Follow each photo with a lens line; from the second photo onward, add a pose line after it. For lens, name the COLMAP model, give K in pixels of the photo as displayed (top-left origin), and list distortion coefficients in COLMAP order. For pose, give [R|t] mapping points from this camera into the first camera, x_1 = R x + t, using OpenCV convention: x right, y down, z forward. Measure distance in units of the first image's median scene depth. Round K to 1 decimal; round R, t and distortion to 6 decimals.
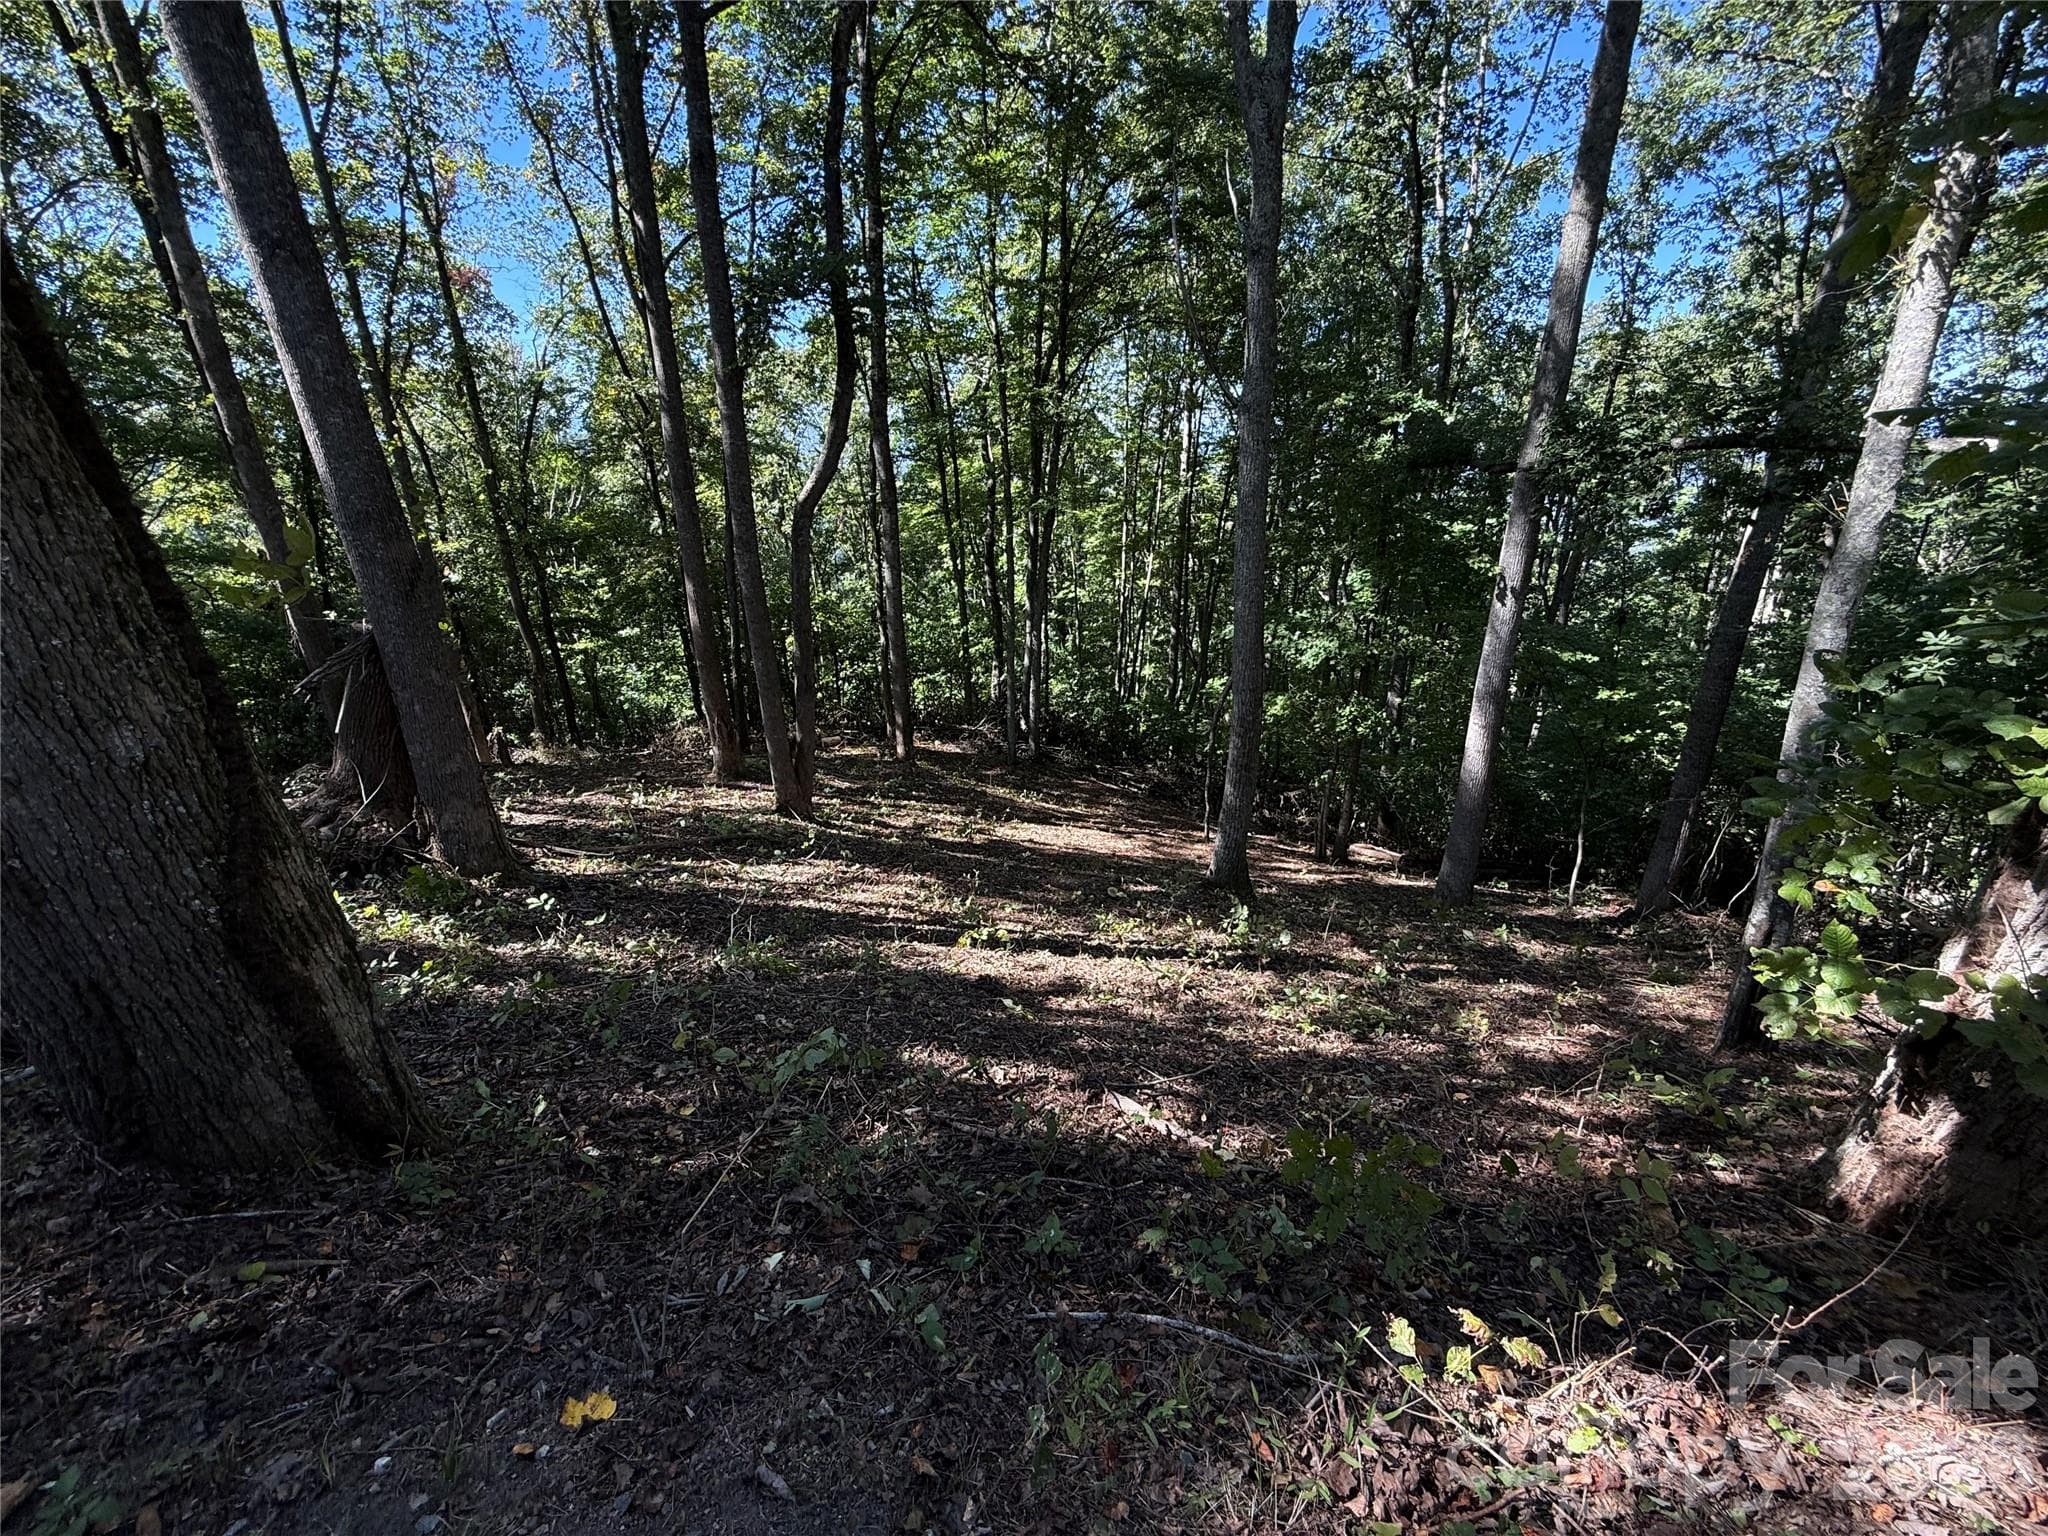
lens RADIAL K [[817.8, 0, 1014.6], [0, 817.8, 763.3], [0, 0, 1]] dist [-0.000086, -0.000002]
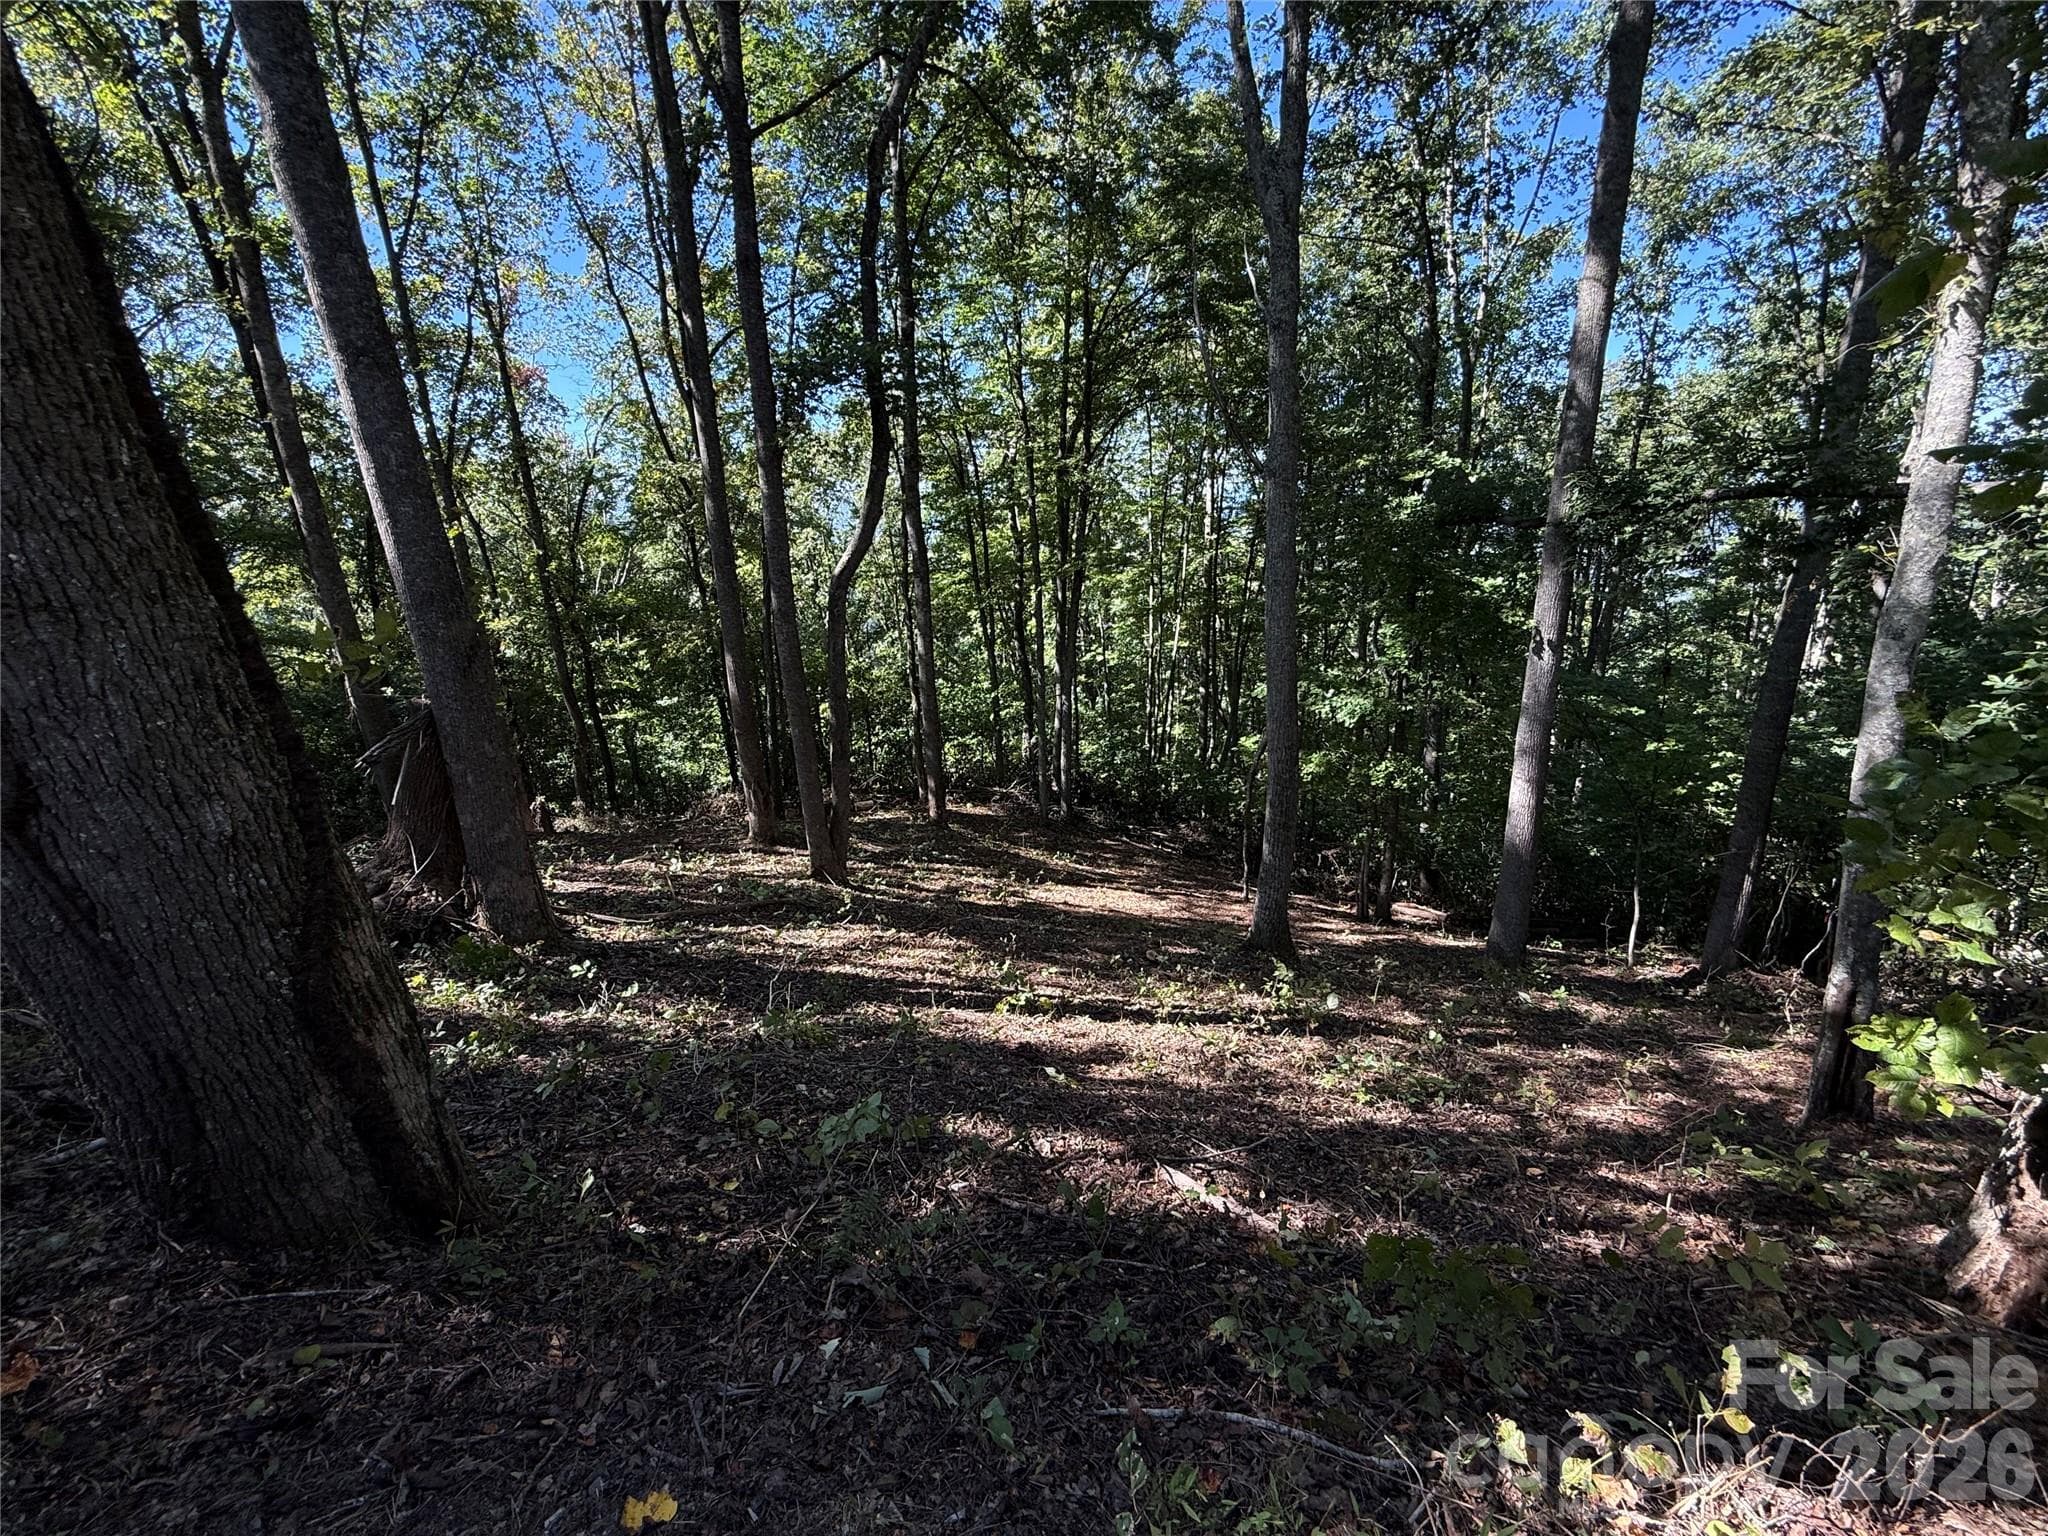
lens RADIAL K [[815.8, 0, 1013.2], [0, 815.8, 763.8], [0, 0, 1]] dist [0.000886, -0.000208]
pose [[0.999208, -0.016471, -0.036231, -0.005815], [0.013711, 0.997079, -0.075137, -0.000257], [0.037363, 0.074581, 0.996515, 0.000034]]
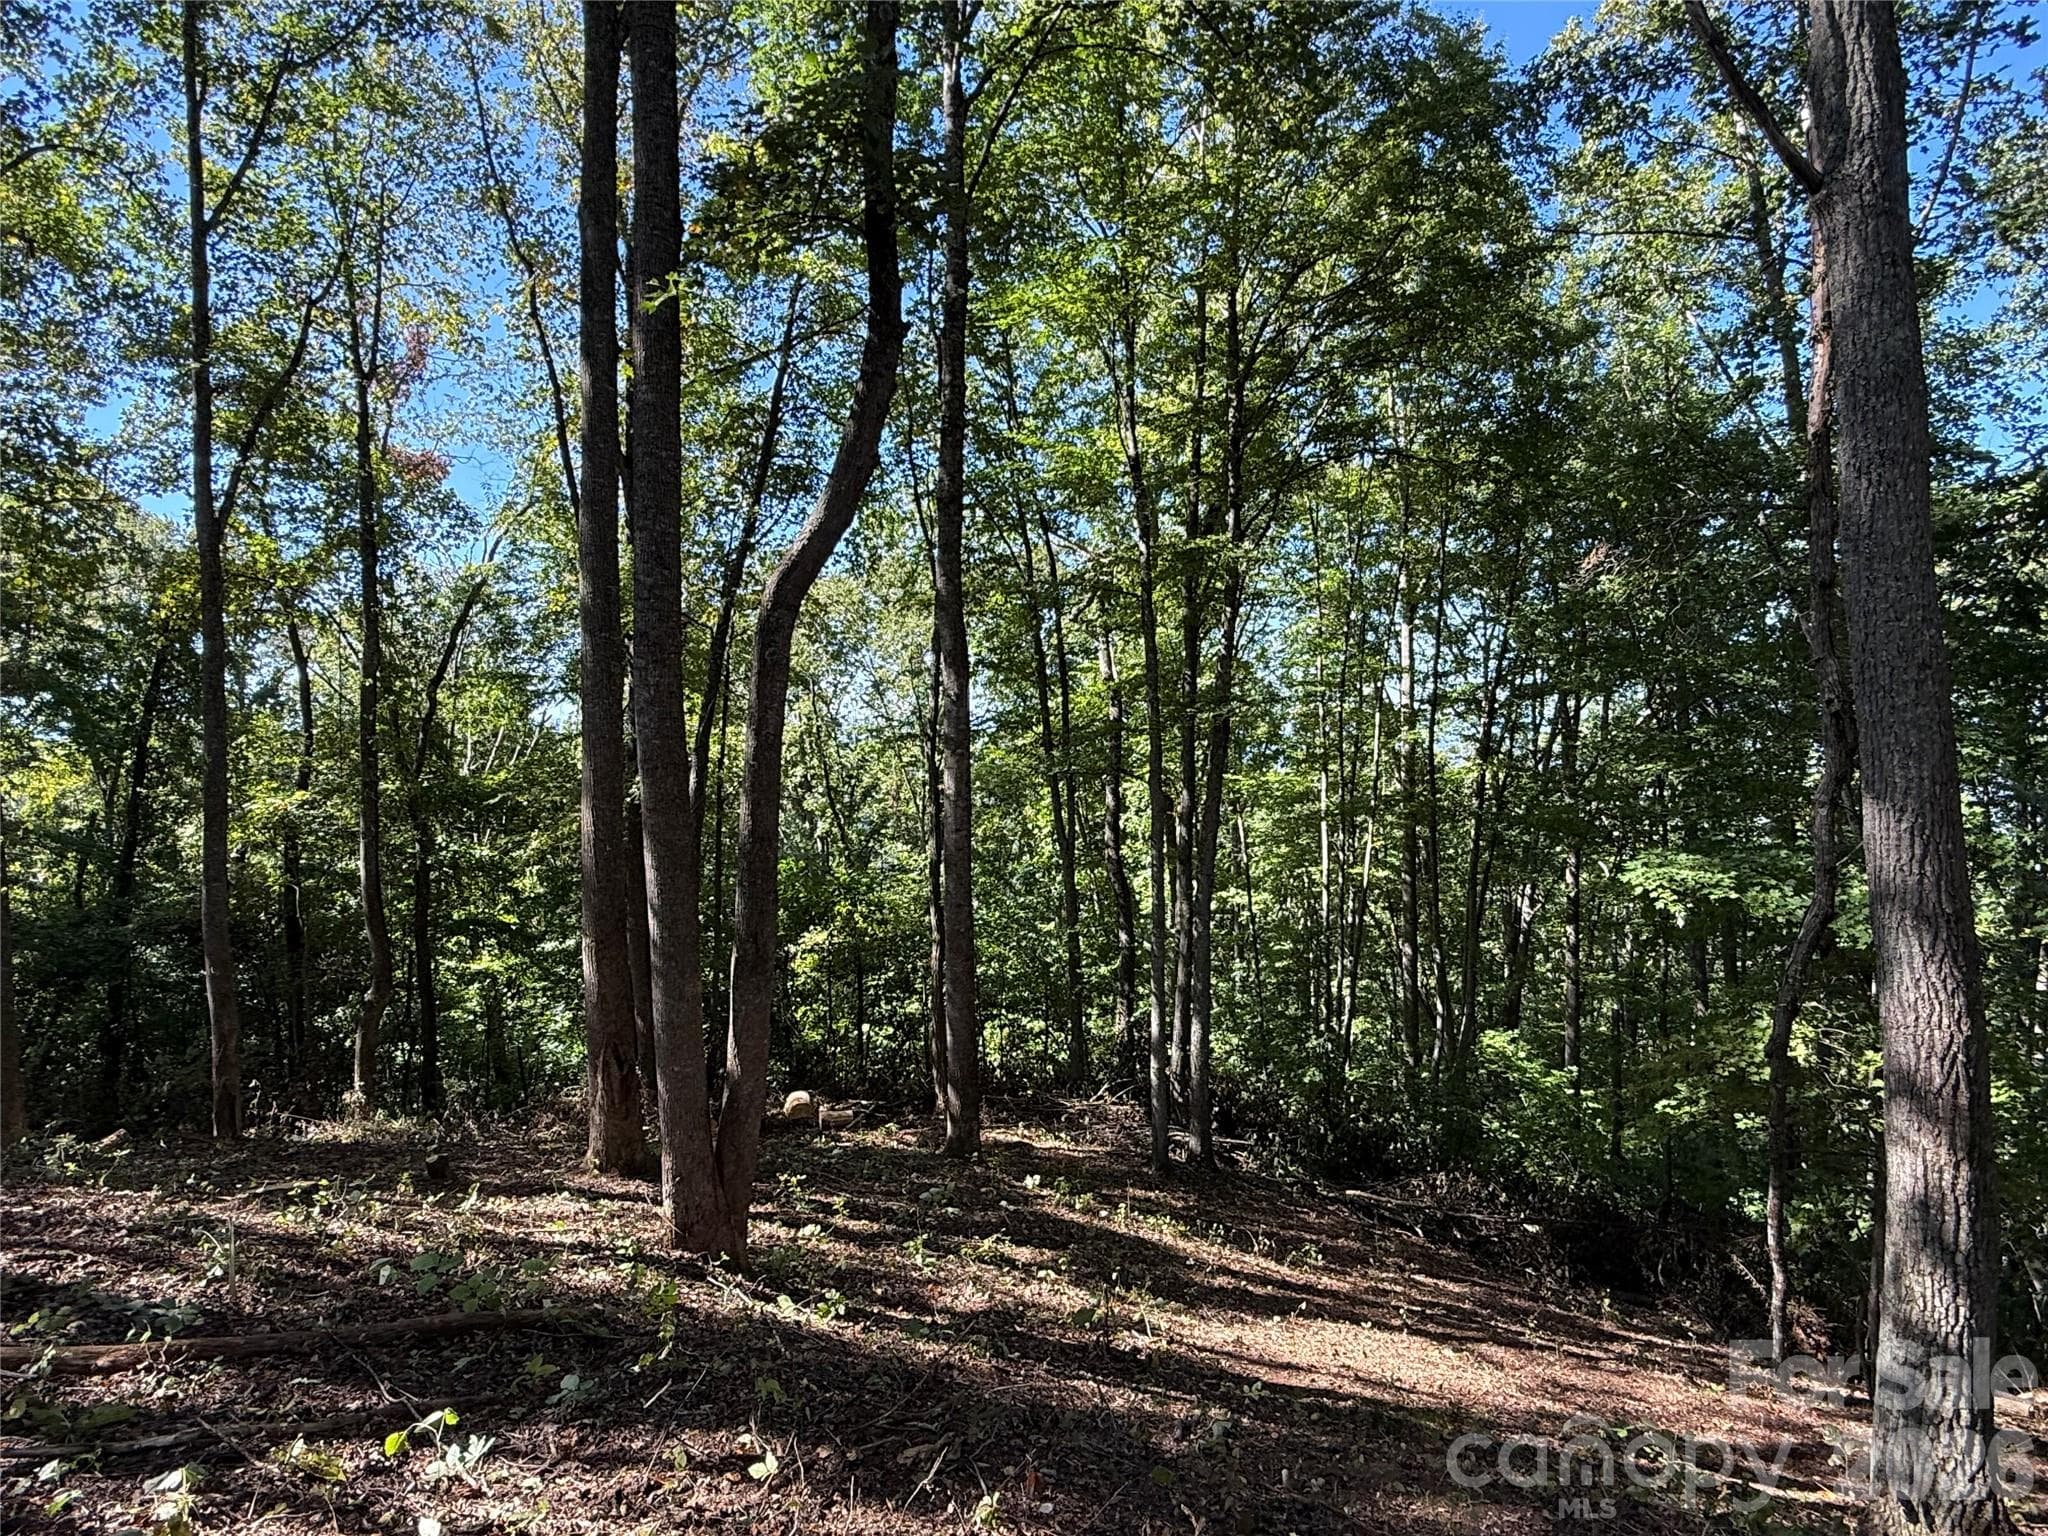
lens RADIAL K [[1078.7, 0, 1024.0], [0, 1078.7, 768.0], [0, 0, 1]] dist [-0.003082, 0.003062]
pose [[0.995660, -0.004065, -0.092981, -0.040594], [-0.030139, 0.931129, -0.363443, 0.018428], [0.088055, 0.364668, 0.926965, 0.398198]]
